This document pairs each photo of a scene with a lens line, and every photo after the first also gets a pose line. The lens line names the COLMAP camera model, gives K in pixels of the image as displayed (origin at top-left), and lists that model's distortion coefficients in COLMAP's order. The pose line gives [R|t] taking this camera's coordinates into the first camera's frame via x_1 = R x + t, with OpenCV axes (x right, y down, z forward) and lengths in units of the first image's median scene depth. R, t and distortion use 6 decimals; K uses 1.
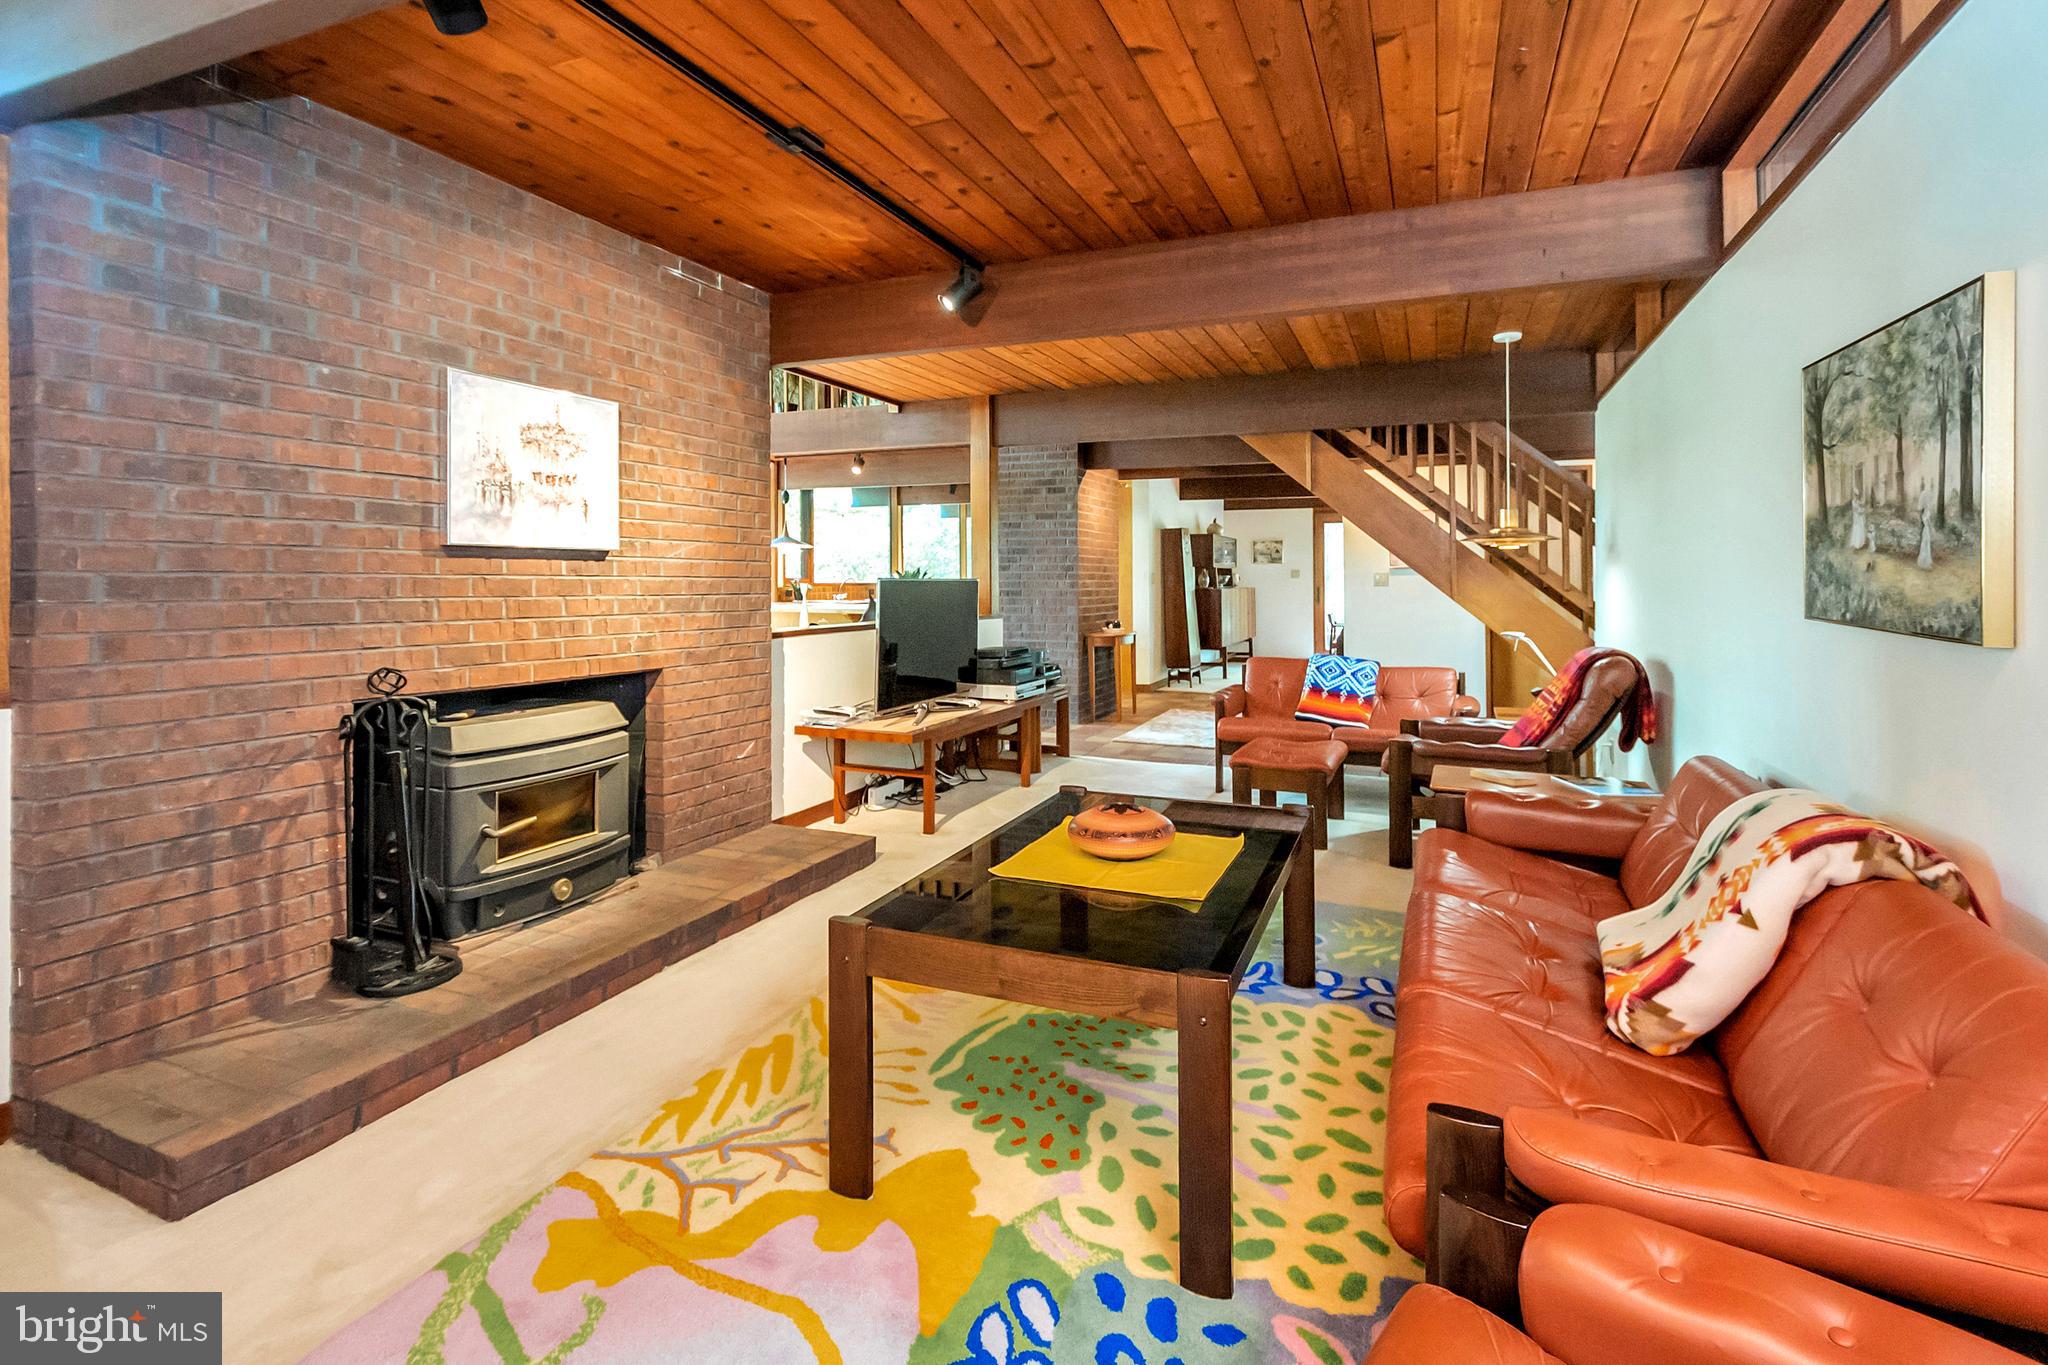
lens RADIAL K [[914.4, 0, 1085.0], [0, 914.4, 581.4], [0, 0, 1]] dist [0.002388, 0.000219]
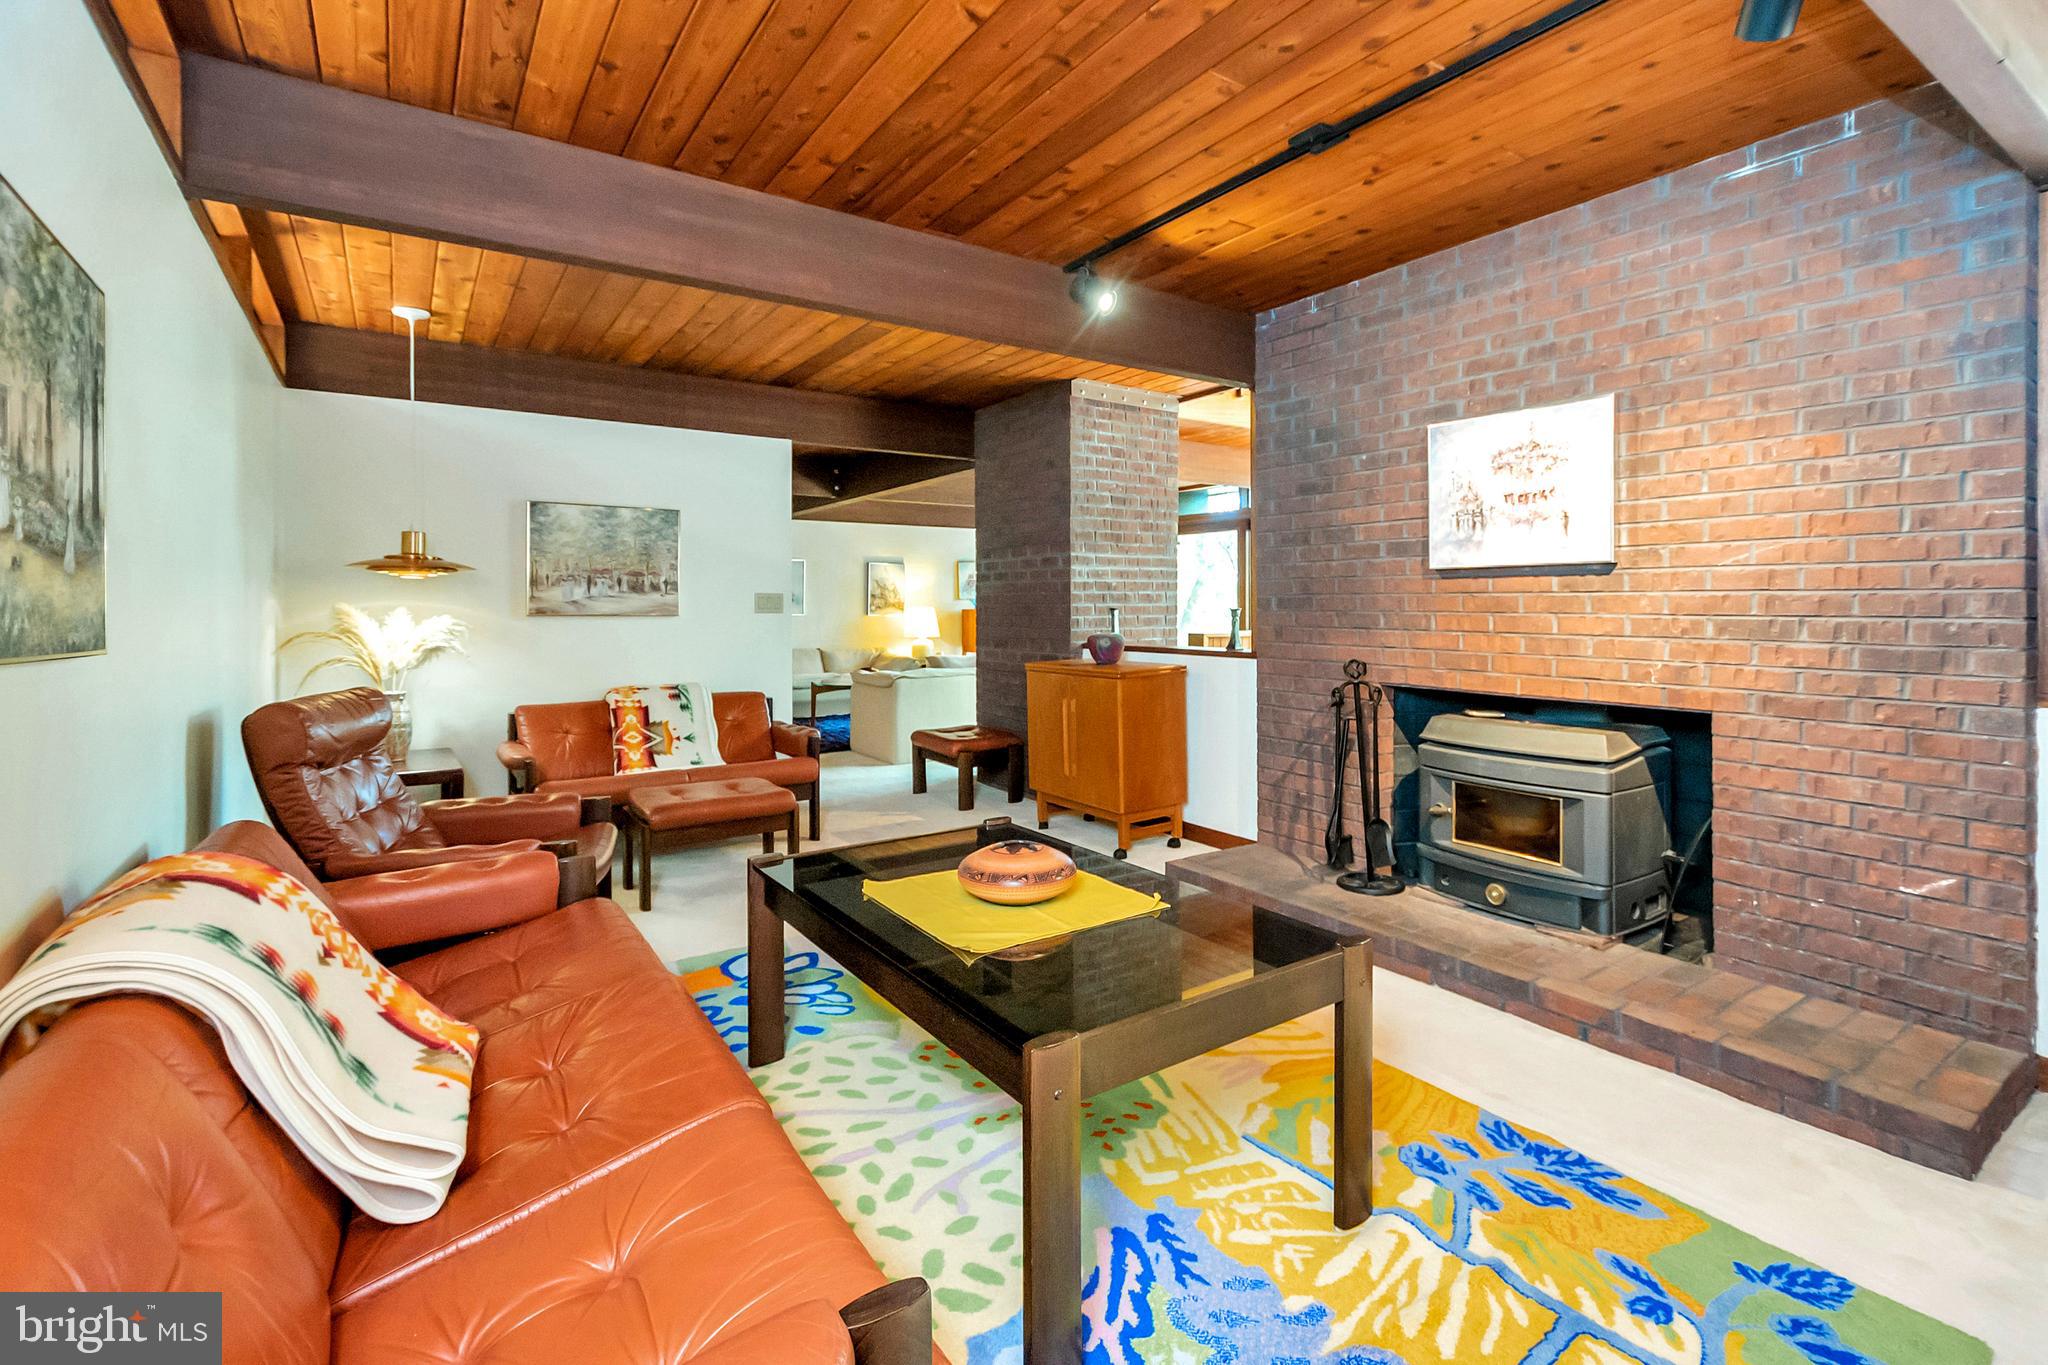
lens RADIAL K [[920.7, 0, 1024.1], [0, 920.7, 626.3], [0, 0, 1]] dist [-0.002749, -0.000539]
pose [[-0.572114, 0.018621, -0.819963, 0.635026], [0.000648, 0.999752, 0.022251, 0.008826], [0.820174, 0.012199, -0.571984, 1.248033]]
